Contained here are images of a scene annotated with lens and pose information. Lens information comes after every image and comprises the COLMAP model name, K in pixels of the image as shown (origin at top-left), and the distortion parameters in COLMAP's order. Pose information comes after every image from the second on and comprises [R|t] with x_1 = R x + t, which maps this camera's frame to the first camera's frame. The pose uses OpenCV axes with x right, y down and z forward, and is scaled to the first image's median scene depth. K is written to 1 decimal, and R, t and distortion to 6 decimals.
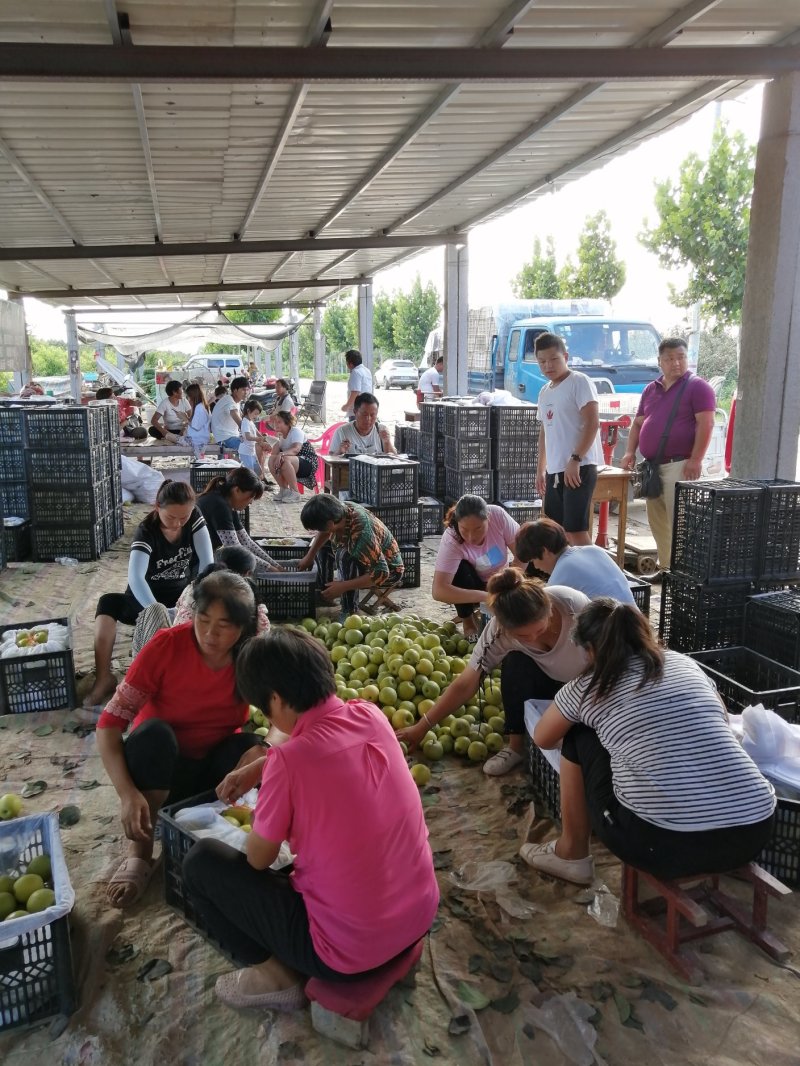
lens RADIAL K [[895.1, 0, 400.0], [0, 895.1, 533.0], [0, 0, 1]] dist [-0.010316, 0.067388]
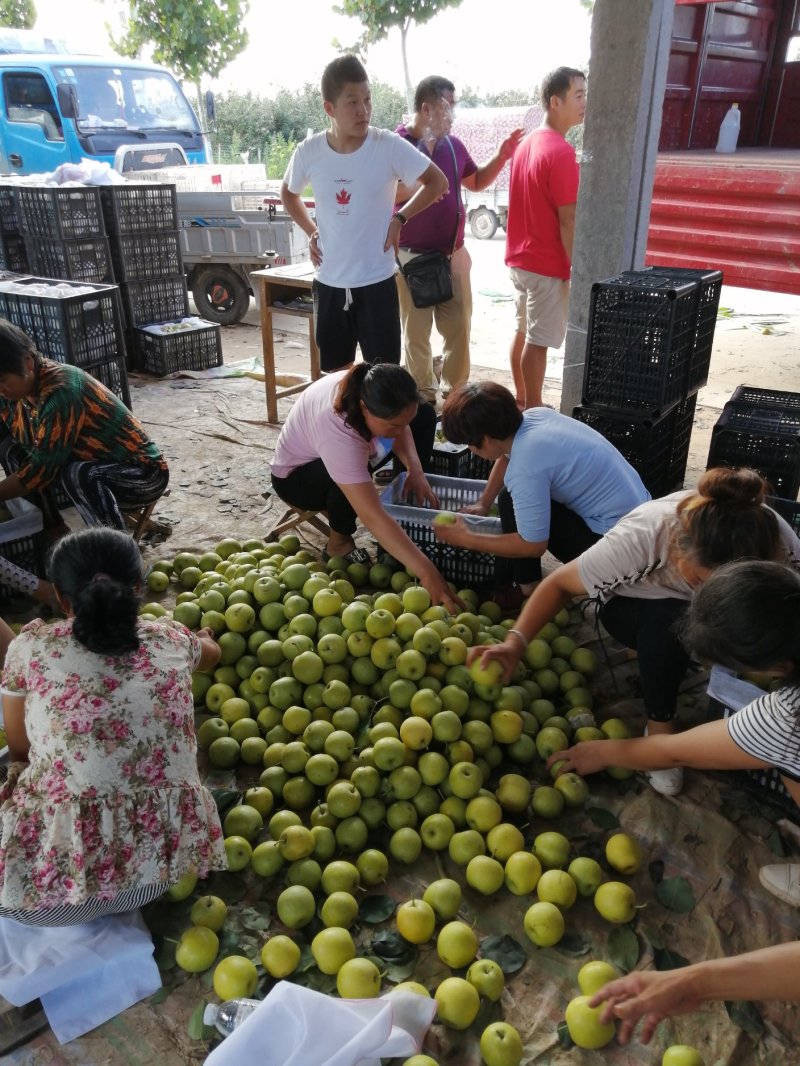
lens RADIAL K [[895.1, 0, 400.0], [0, 895.1, 533.0], [0, 0, 1]] dist [-0.010316, 0.067388]
pose [[0.802227, -0.245093, 0.544390, -0.148816], [0.113551, 0.957842, 0.263904, -0.042898], [-0.586121, -0.149895, 0.796237, 0.283246]]
